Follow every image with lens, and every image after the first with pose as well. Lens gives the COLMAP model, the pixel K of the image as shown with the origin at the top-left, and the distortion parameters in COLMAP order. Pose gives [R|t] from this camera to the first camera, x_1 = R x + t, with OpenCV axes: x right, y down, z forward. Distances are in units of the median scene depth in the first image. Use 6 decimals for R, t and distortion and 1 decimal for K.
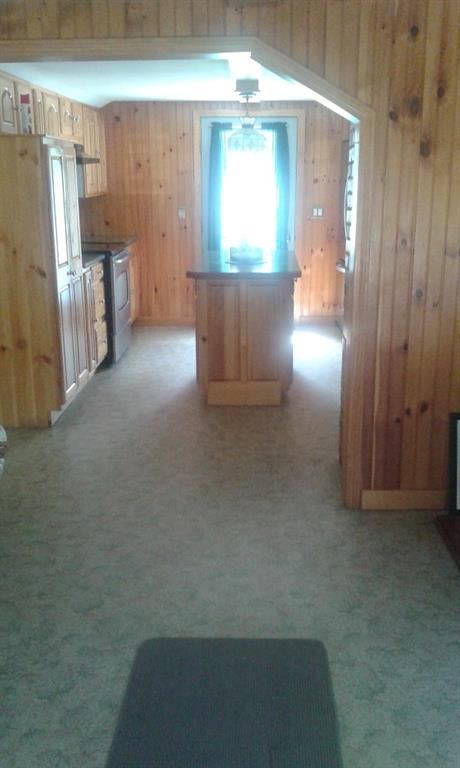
lens RADIAL K [[773.4, 0, 229.3], [0, 773.4, 399.9], [0, 0, 1]] dist [0.053992, -0.015762]
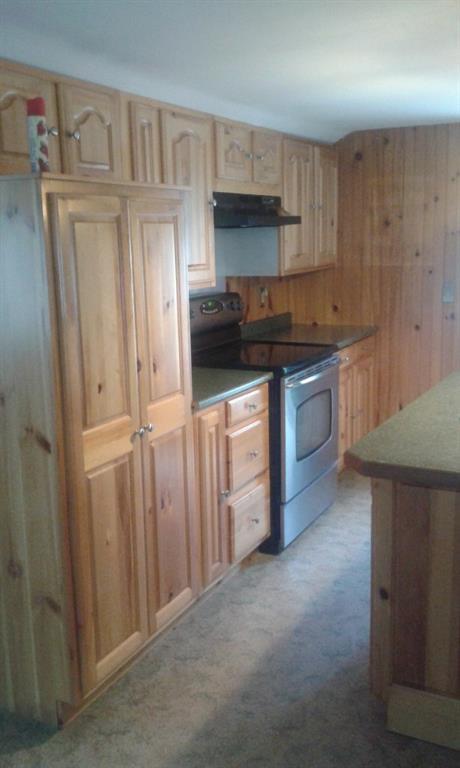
lens RADIAL K [[773.4, 0, 229.3], [0, 773.4, 399.9], [0, 0, 1]] dist [0.053992, -0.015762]
pose [[0.910122, 0.069013, -0.408552, 0.054080], [-0.096730, 0.994174, -0.047546, -0.134290], [0.402890, 0.082792, 0.911496, 0.441433]]
